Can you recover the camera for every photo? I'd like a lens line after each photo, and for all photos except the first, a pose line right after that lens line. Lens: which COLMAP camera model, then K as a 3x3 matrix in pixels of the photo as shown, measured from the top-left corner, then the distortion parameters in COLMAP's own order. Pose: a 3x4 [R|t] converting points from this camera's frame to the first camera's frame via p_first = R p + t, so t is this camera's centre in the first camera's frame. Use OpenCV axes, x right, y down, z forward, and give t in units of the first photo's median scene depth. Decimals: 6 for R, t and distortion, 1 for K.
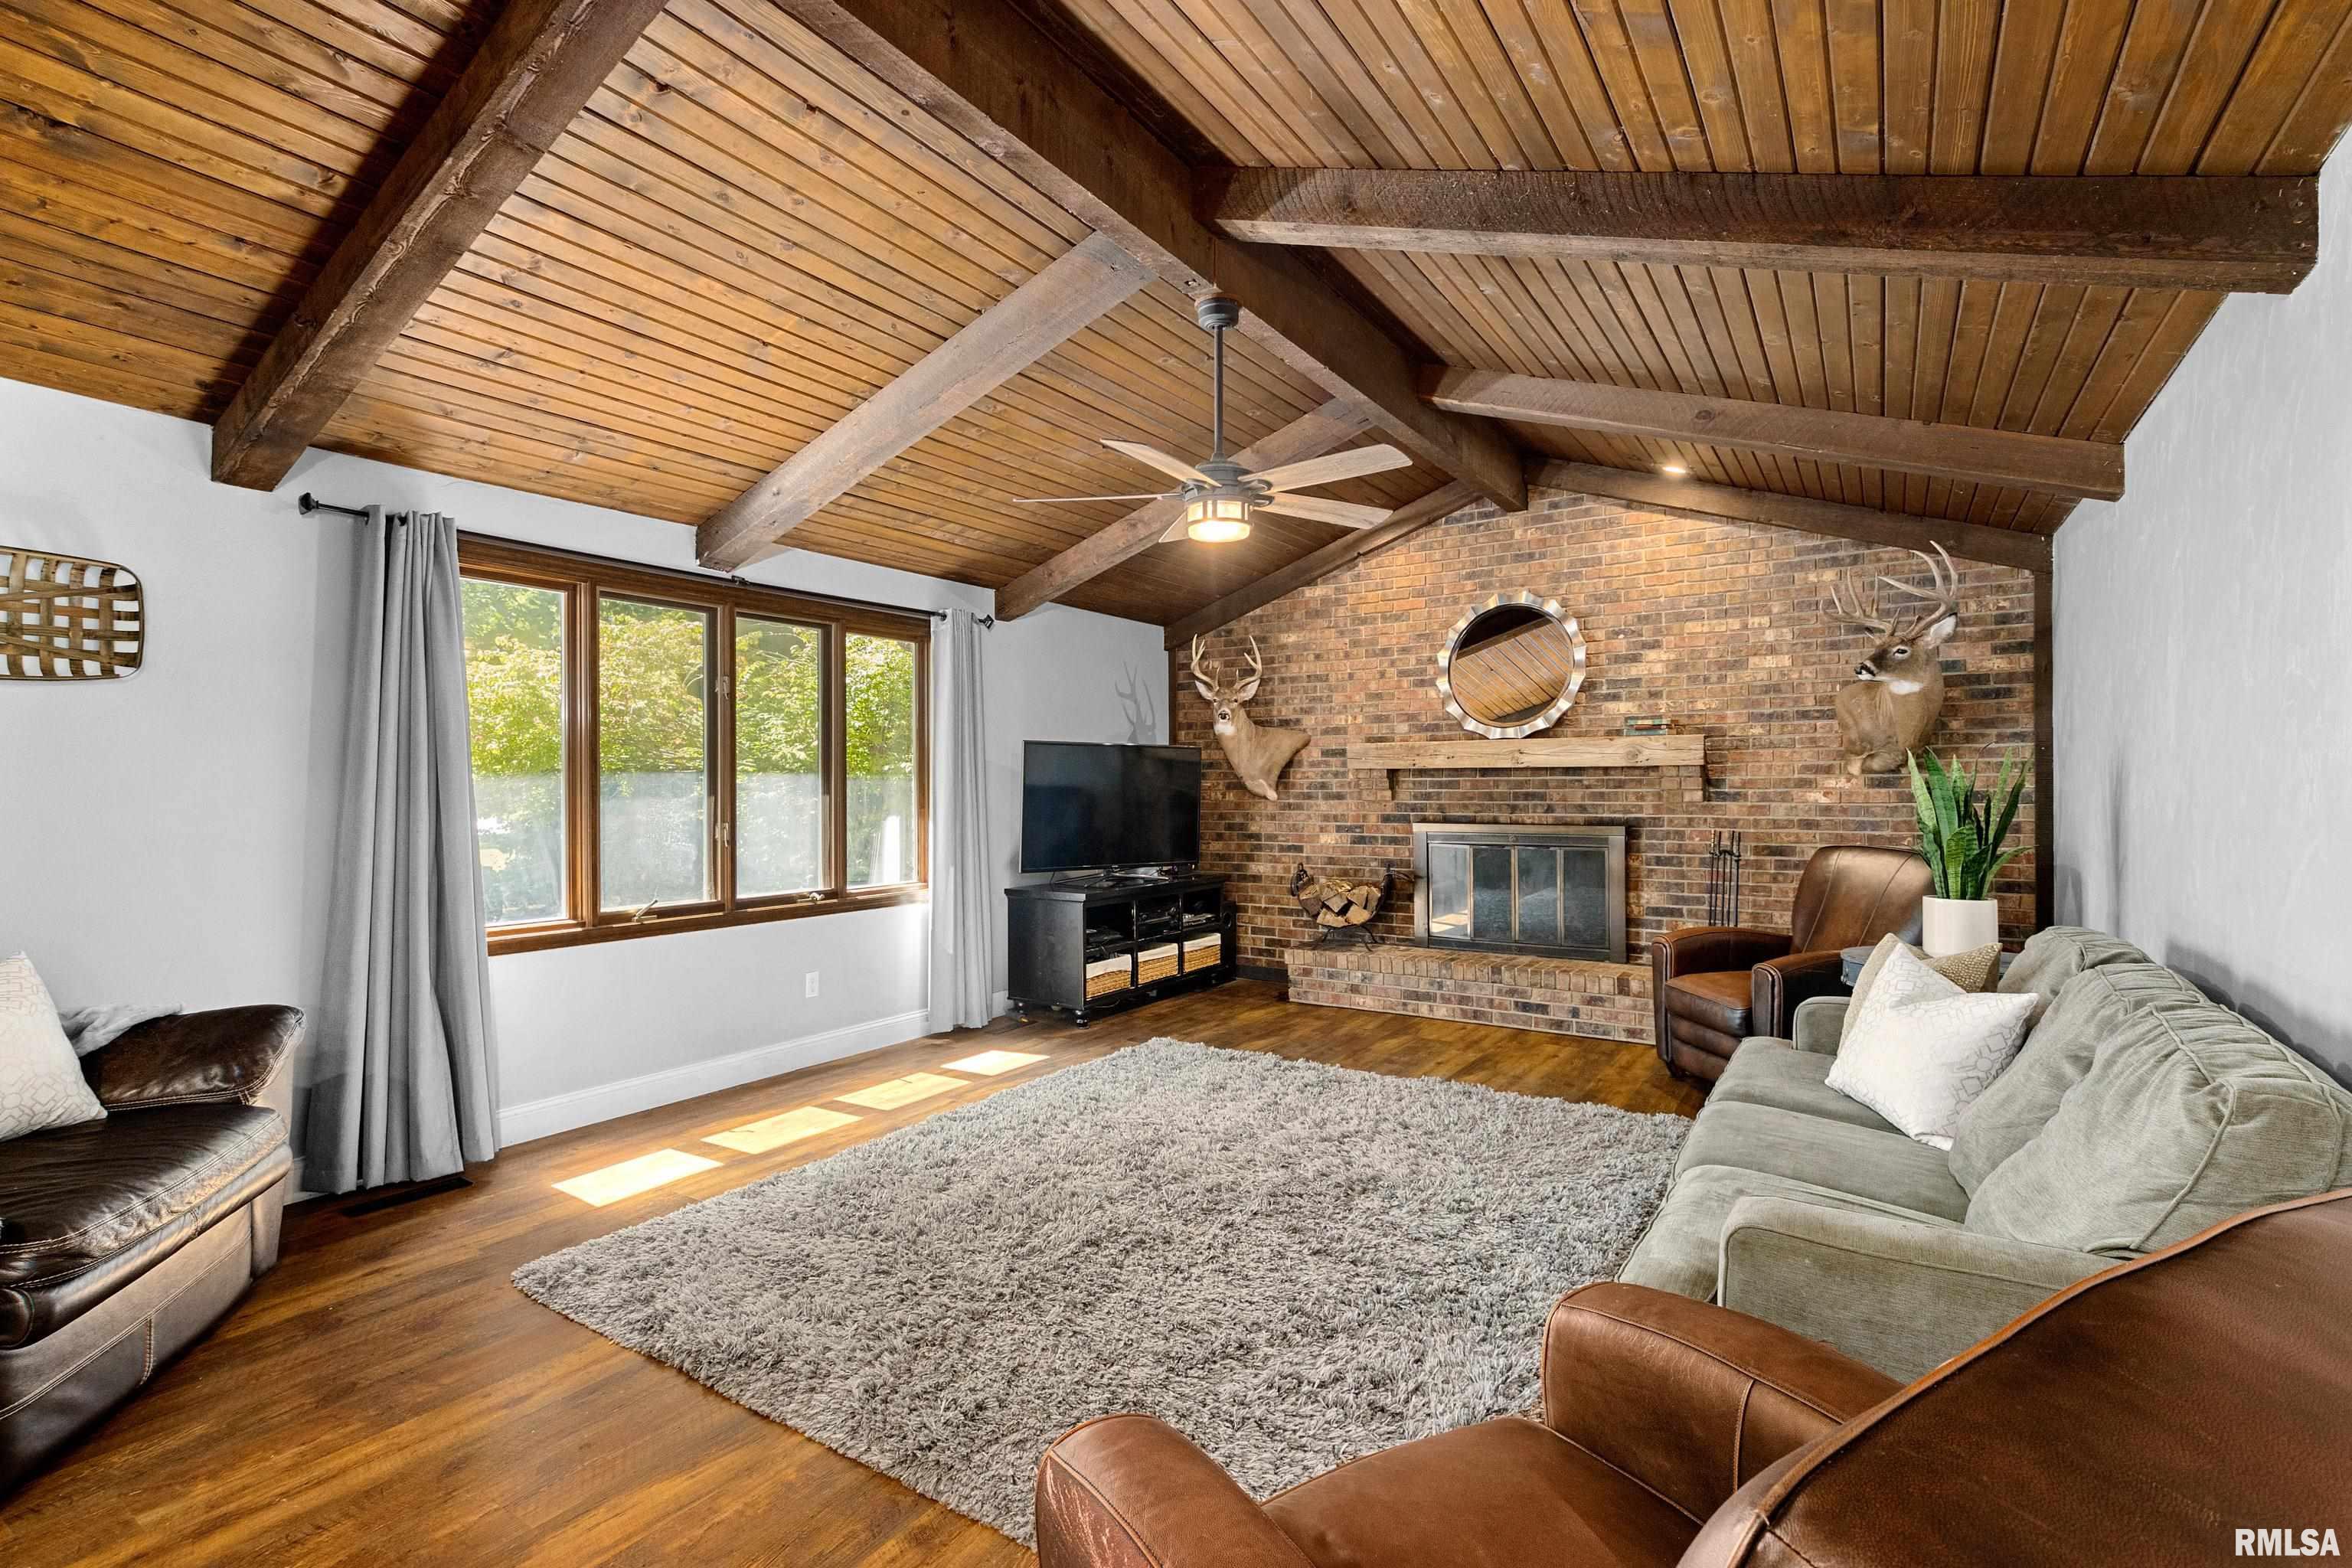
lens RADIAL K [[1111.6, 0, 1172.5], [0, 1111.6, 783.5], [0, 0, 1]] dist [-0.010483, 0.000633]
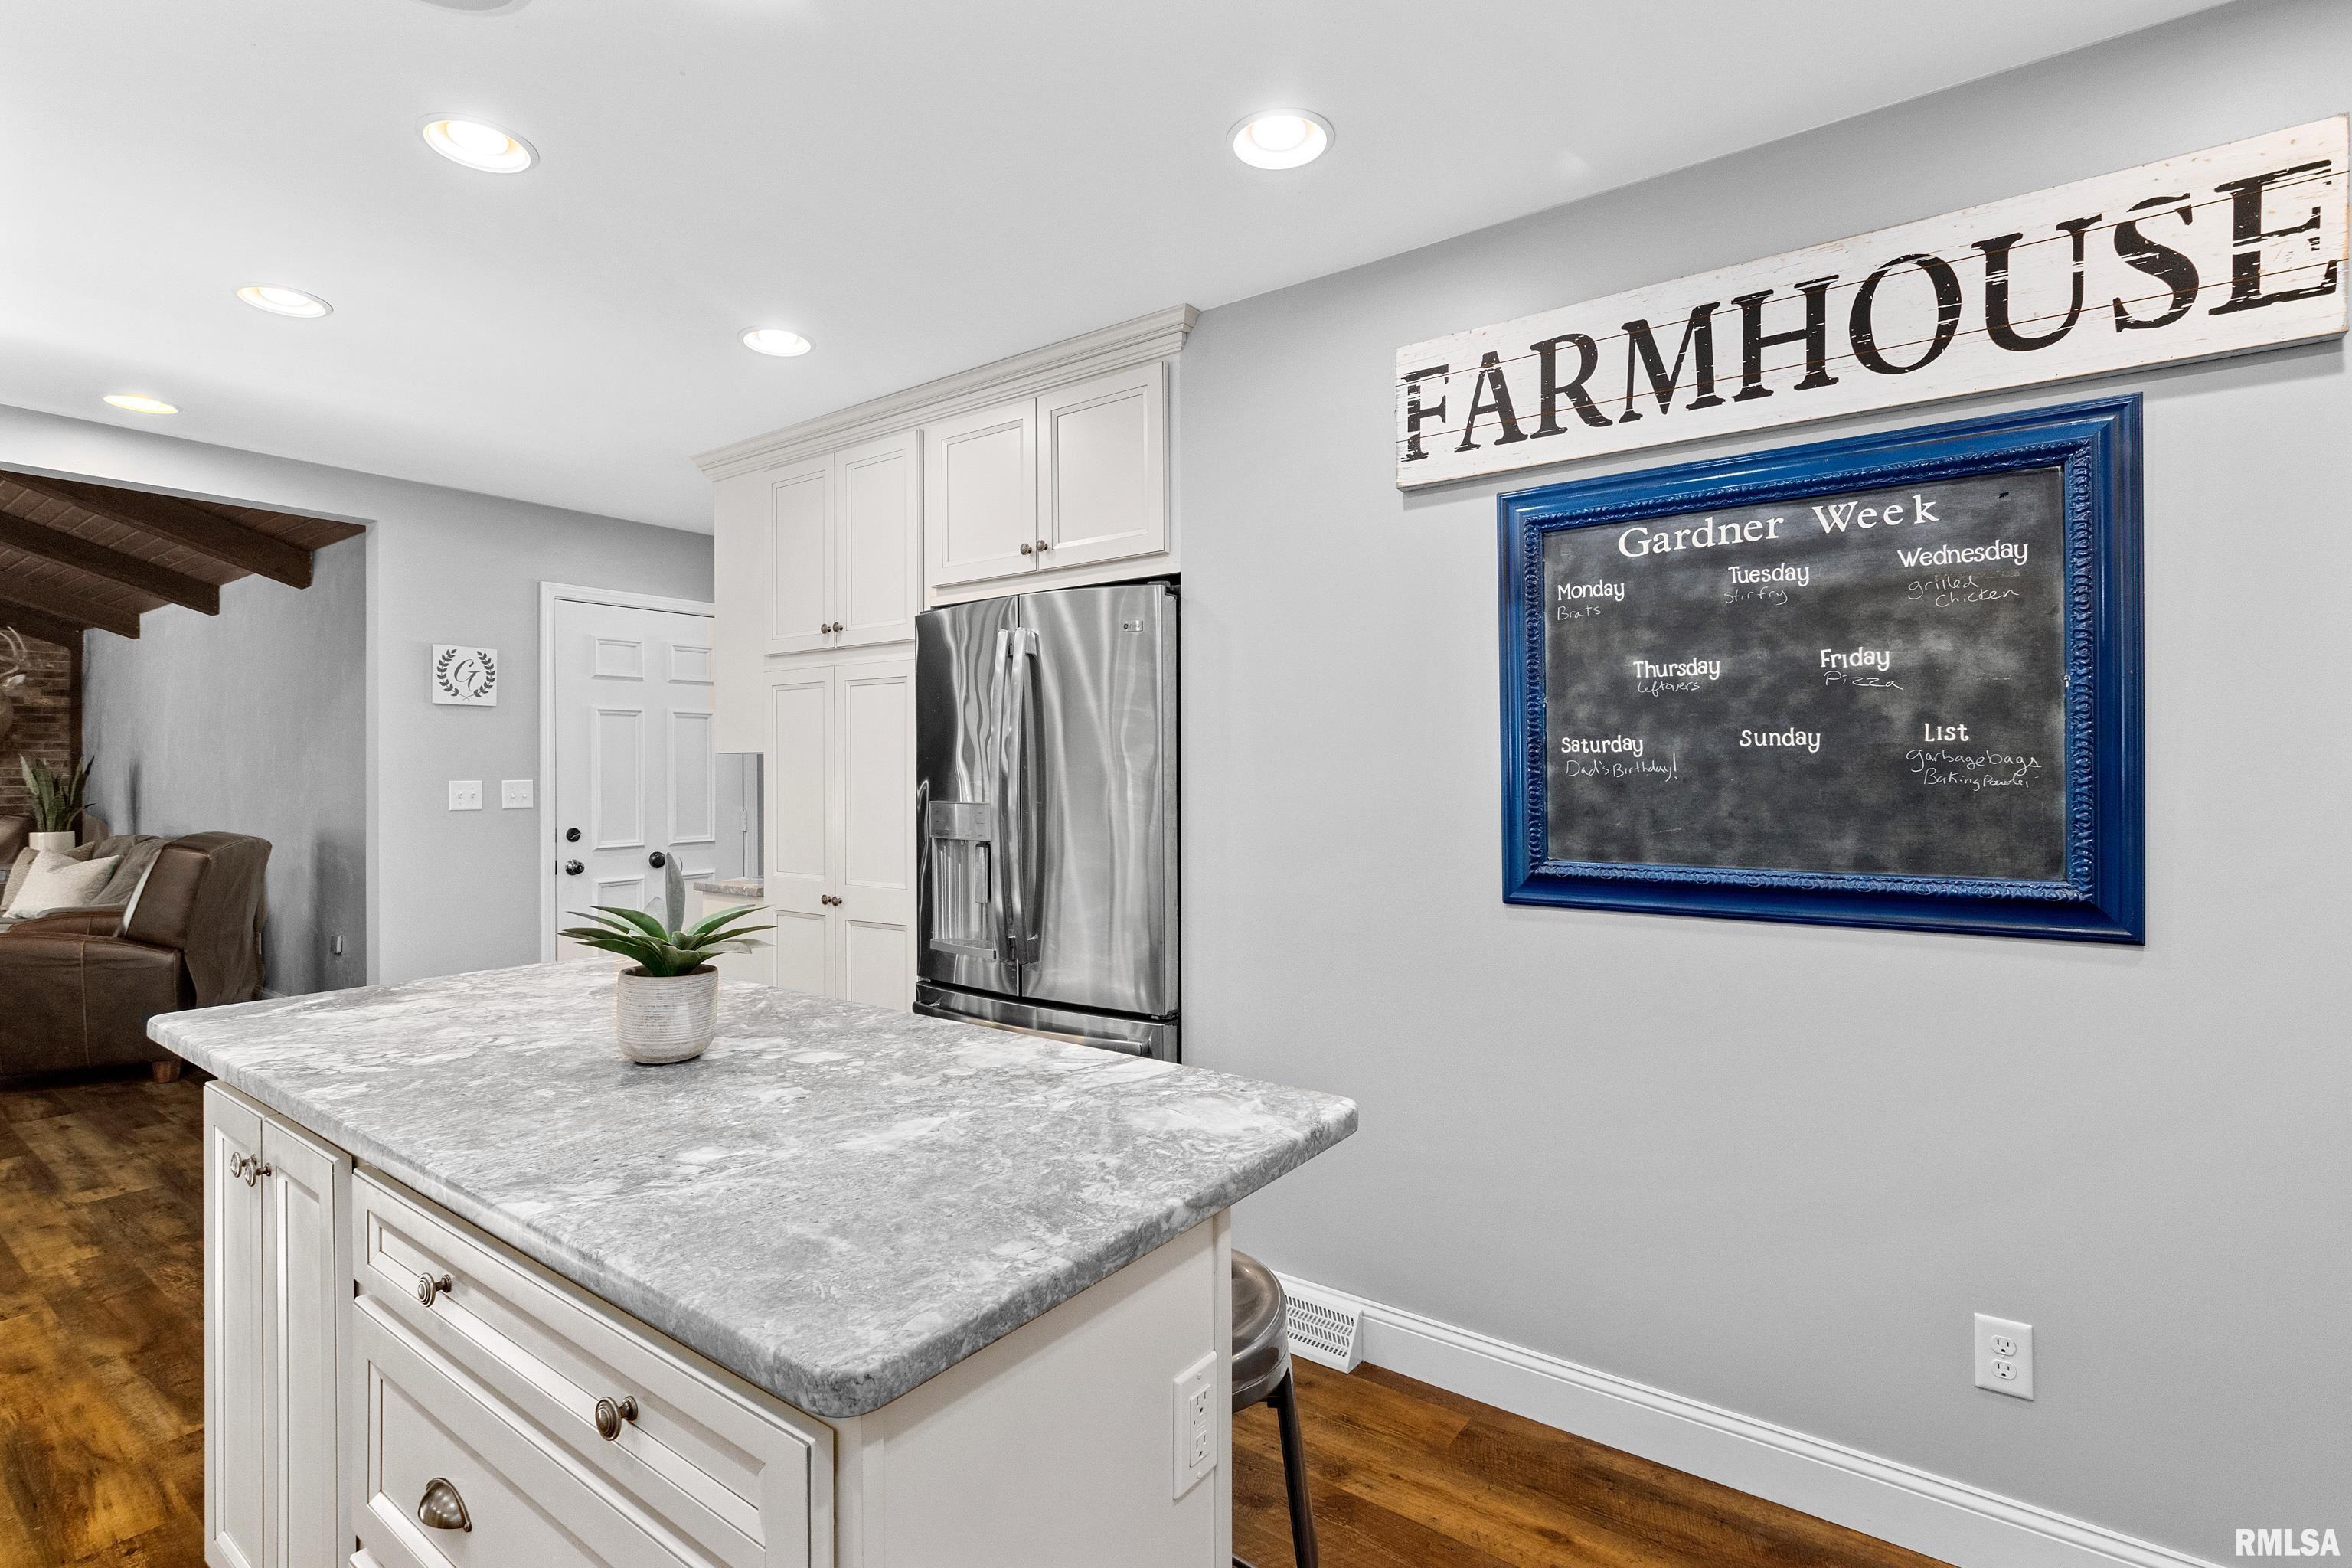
lens RADIAL K [[1111.6, 0, 1172.2], [0, 1111.6, 778.2], [0, 0, 1]] dist [-0.010483, 0.000633]
pose [[0.056659, 0.003856, 0.998386, -1.114901], [-0.001800, 0.999991, -0.003760, 0.013702], [-0.998392, -0.001584, 0.056665, -1.080115]]
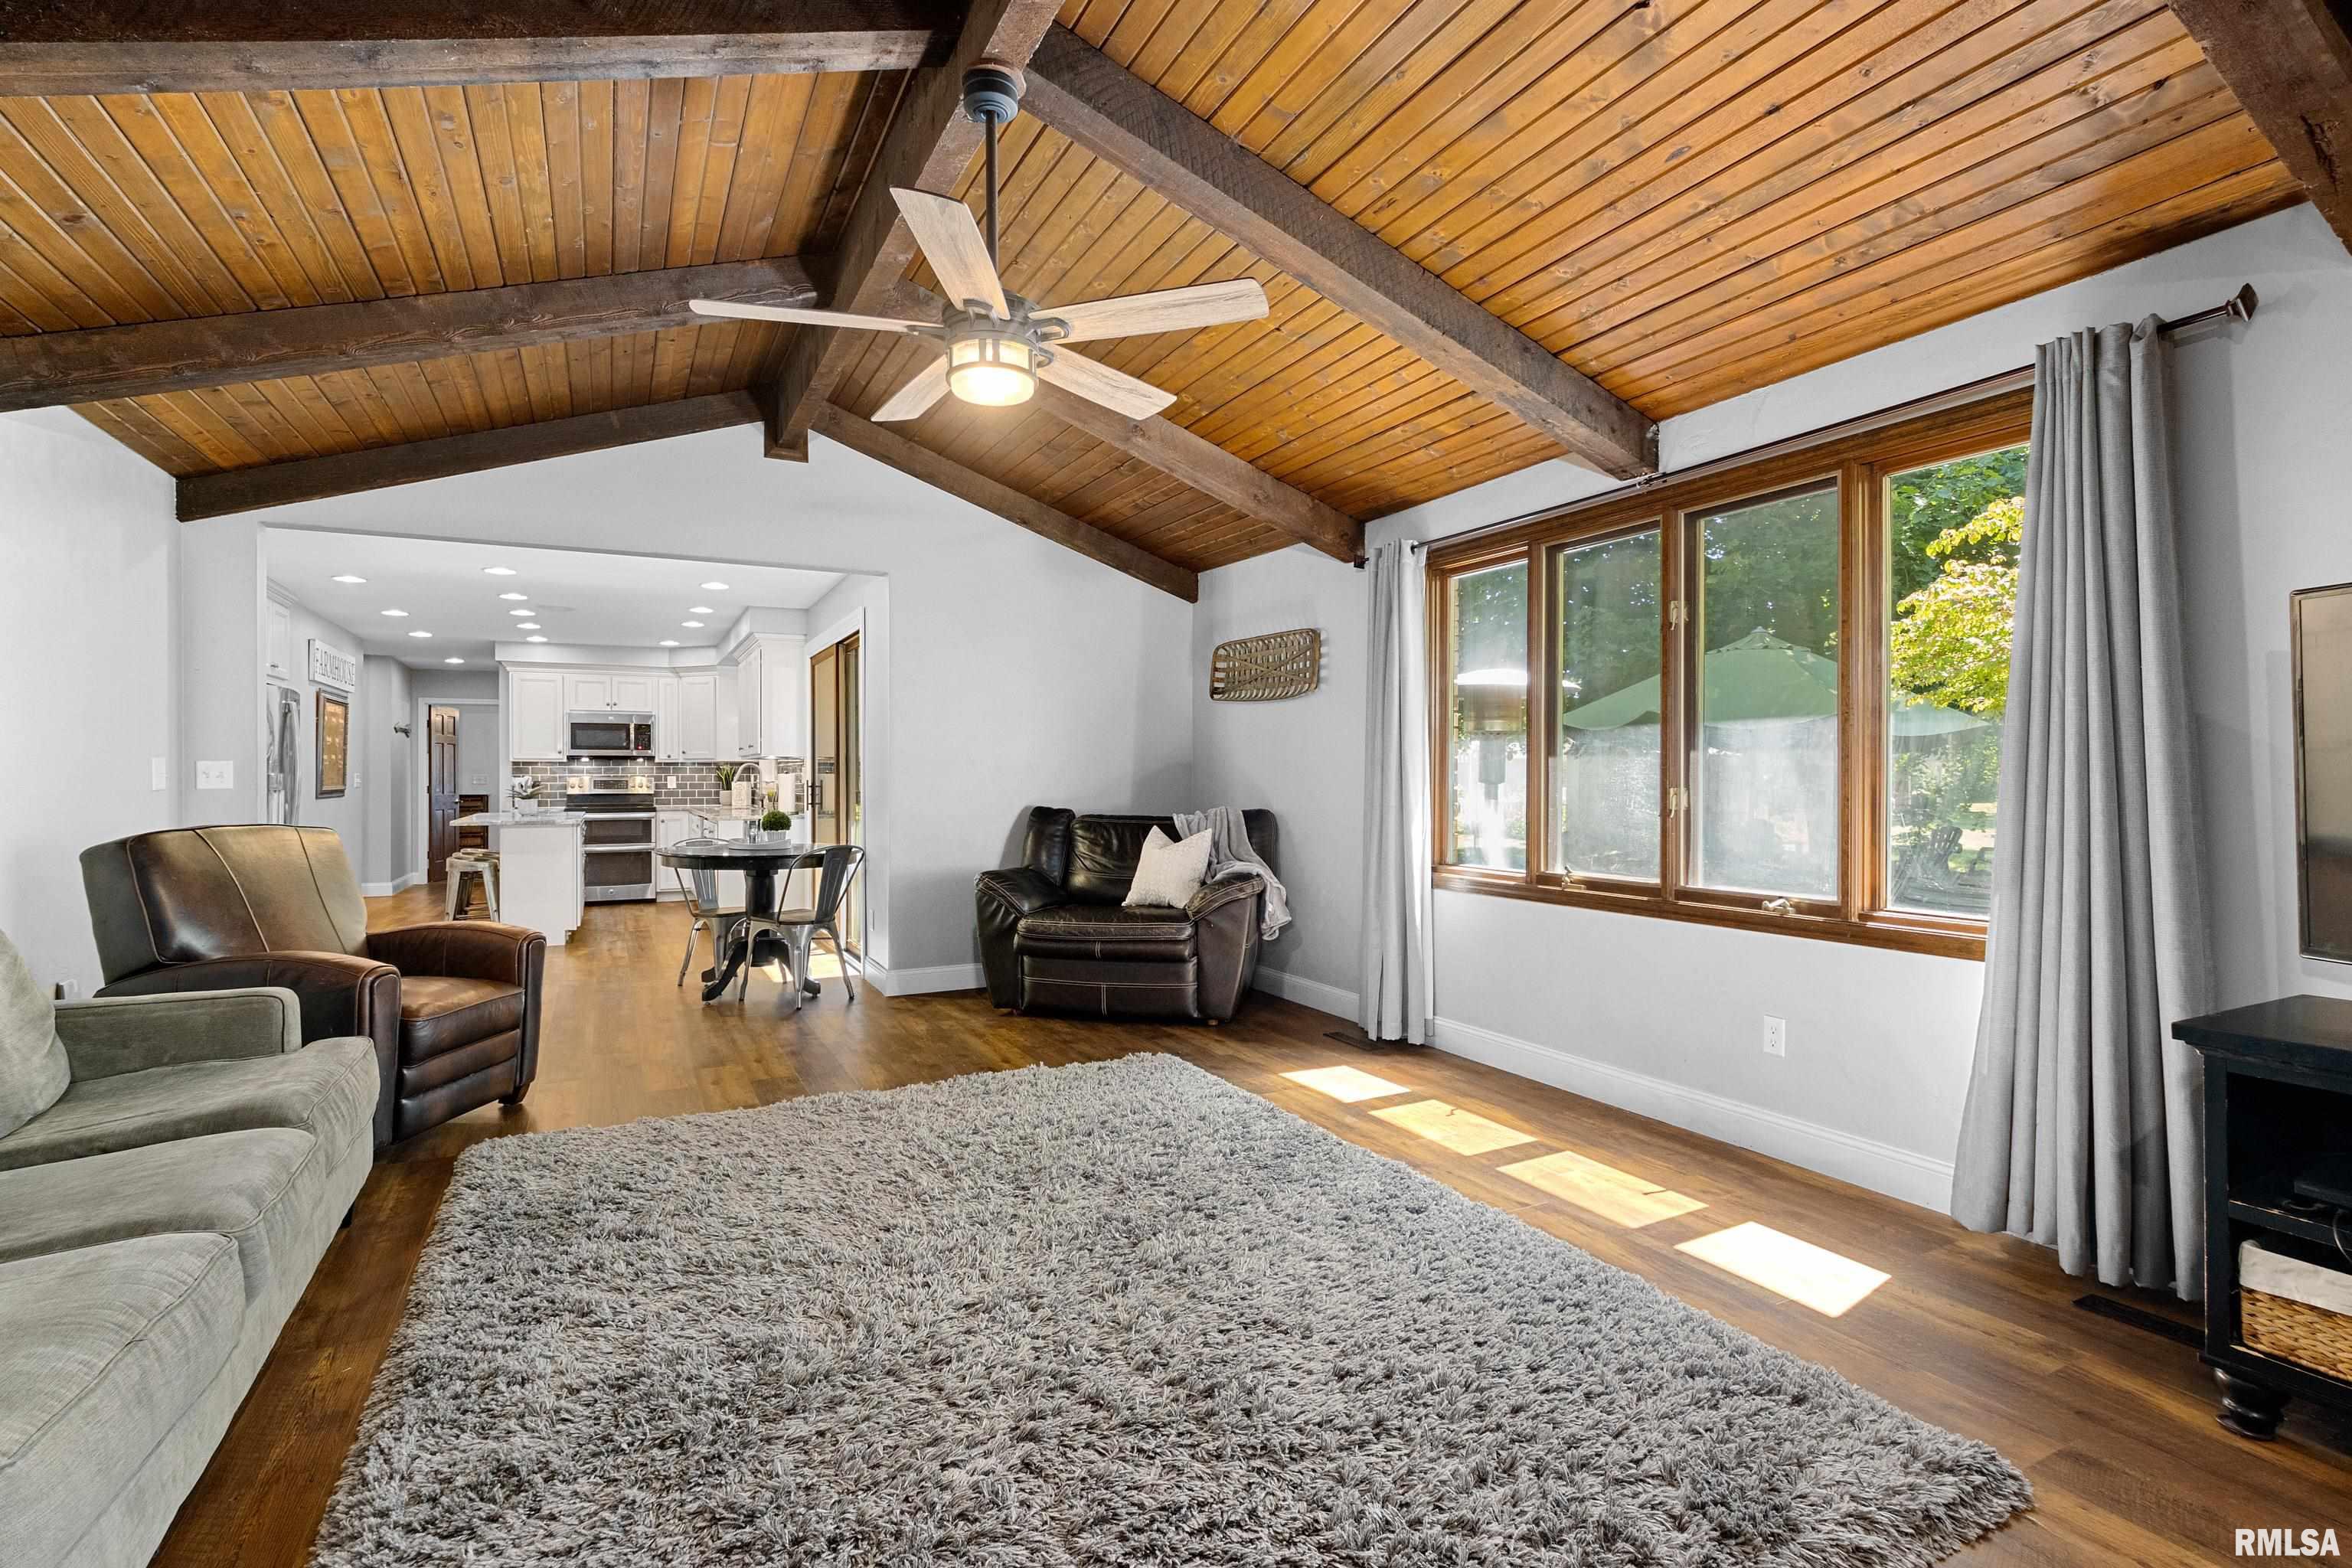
lens RADIAL K [[1111.6, 0, 1177.7], [0, 1111.6, 772.7], [0, 0, 1]] dist [-0.010483, 0.000633]
pose [[-0.499801, 0.004893, -0.866127, 0.448408], [0.003757, 0.999987, 0.003481, 0.019712], [0.866132, -0.001514, -0.499812, 1.062462]]
